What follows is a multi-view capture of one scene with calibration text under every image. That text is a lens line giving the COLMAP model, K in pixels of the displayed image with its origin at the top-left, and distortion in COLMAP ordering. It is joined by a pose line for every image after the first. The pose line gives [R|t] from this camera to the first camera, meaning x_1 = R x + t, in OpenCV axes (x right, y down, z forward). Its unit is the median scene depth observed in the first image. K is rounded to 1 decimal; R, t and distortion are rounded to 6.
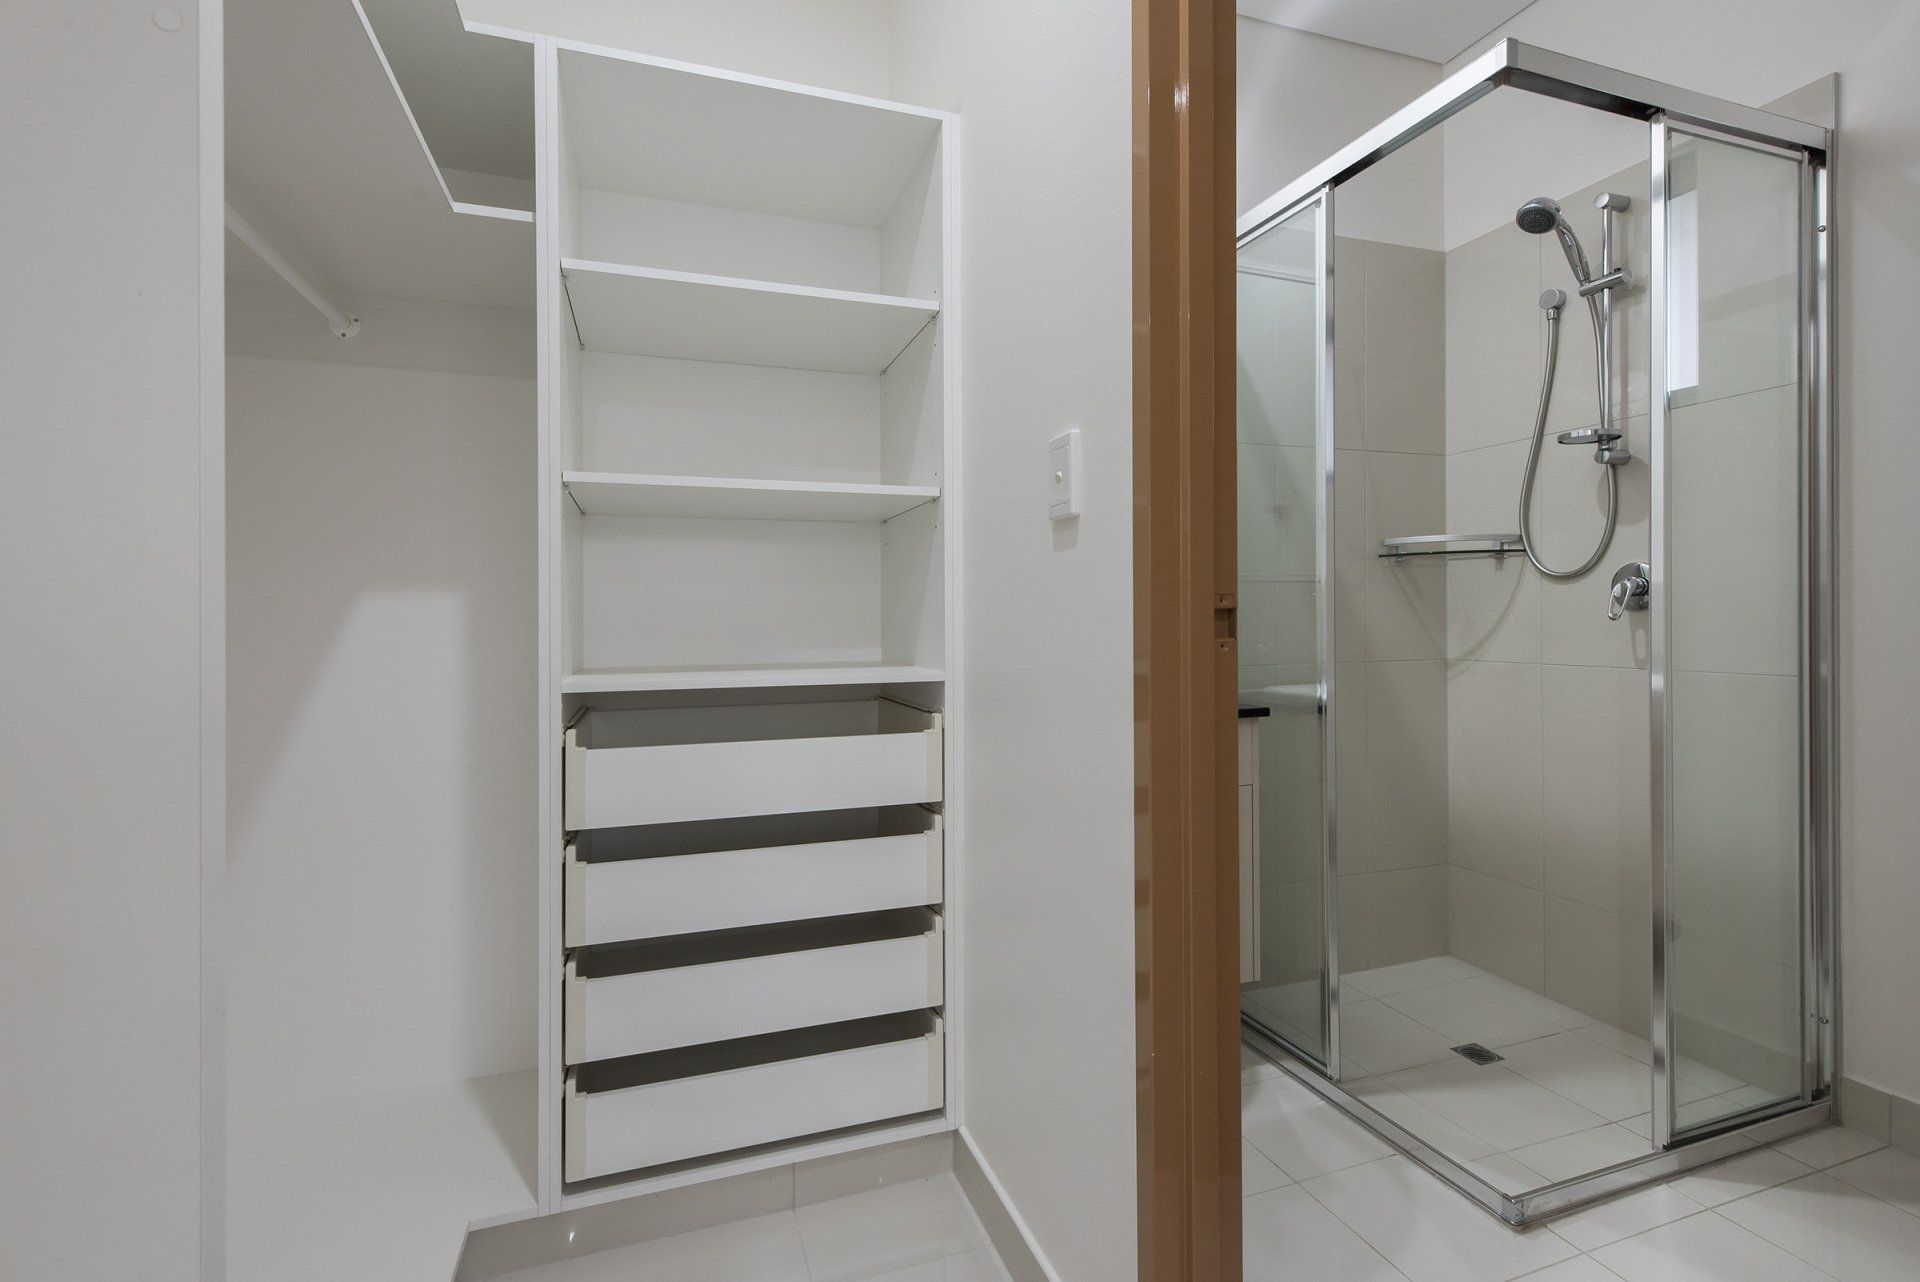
lens RADIAL K [[856.9, 0, 964.0], [0, 856.9, 627.4], [0, 0, 1]] dist [0.000930, -0.000613]
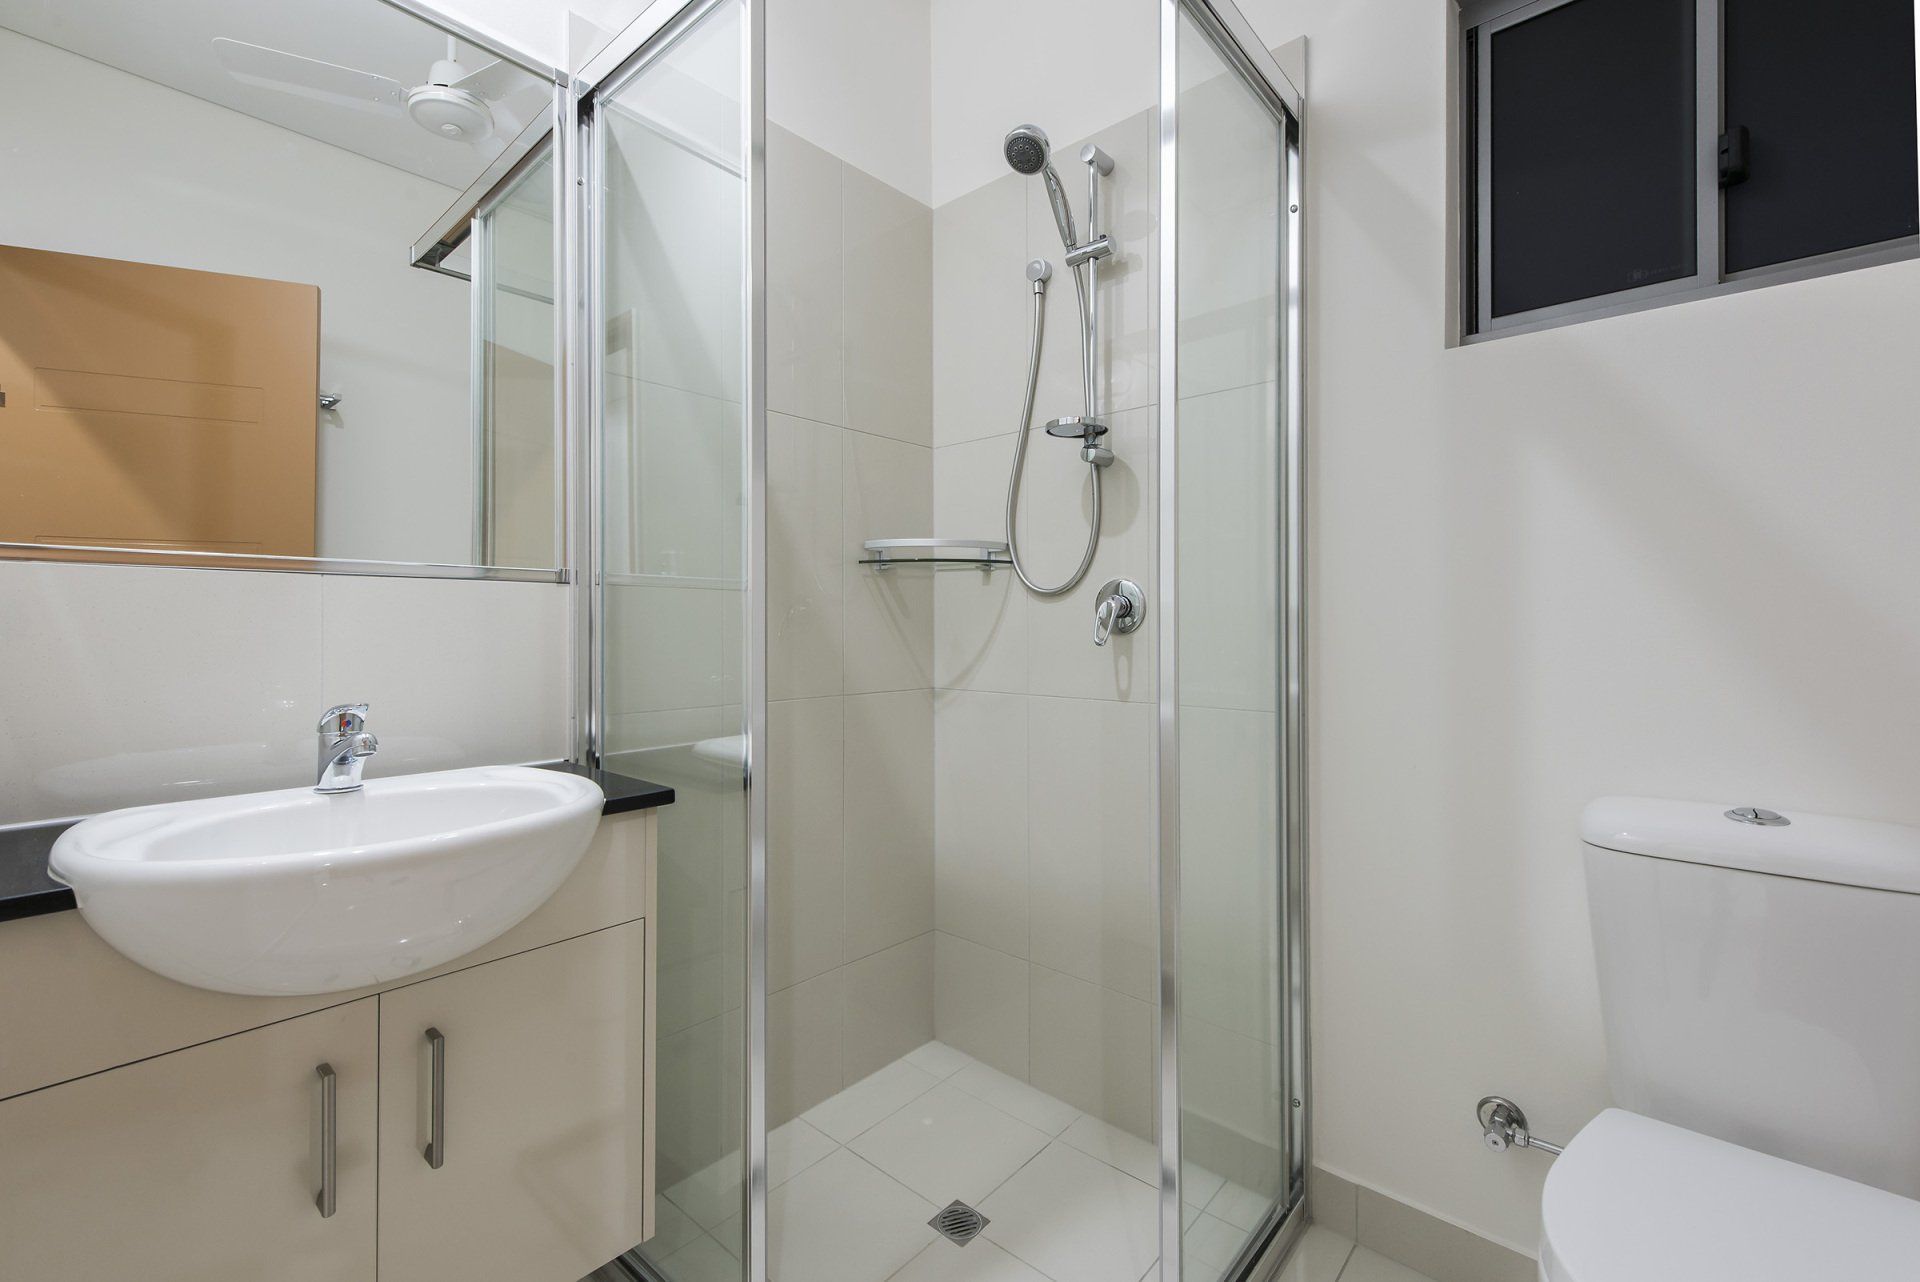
lens RADIAL K [[856.9, 0, 964.0], [0, 856.9, 627.4], [0, 0, 1]] dist [0.000930, -0.000613]
pose [[0.864368, 0.004905, 0.502836, 0.201458], [-0.001082, 0.999968, -0.007896, -0.018990], [-0.502859, 0.006281, 0.864346, 0.313115]]
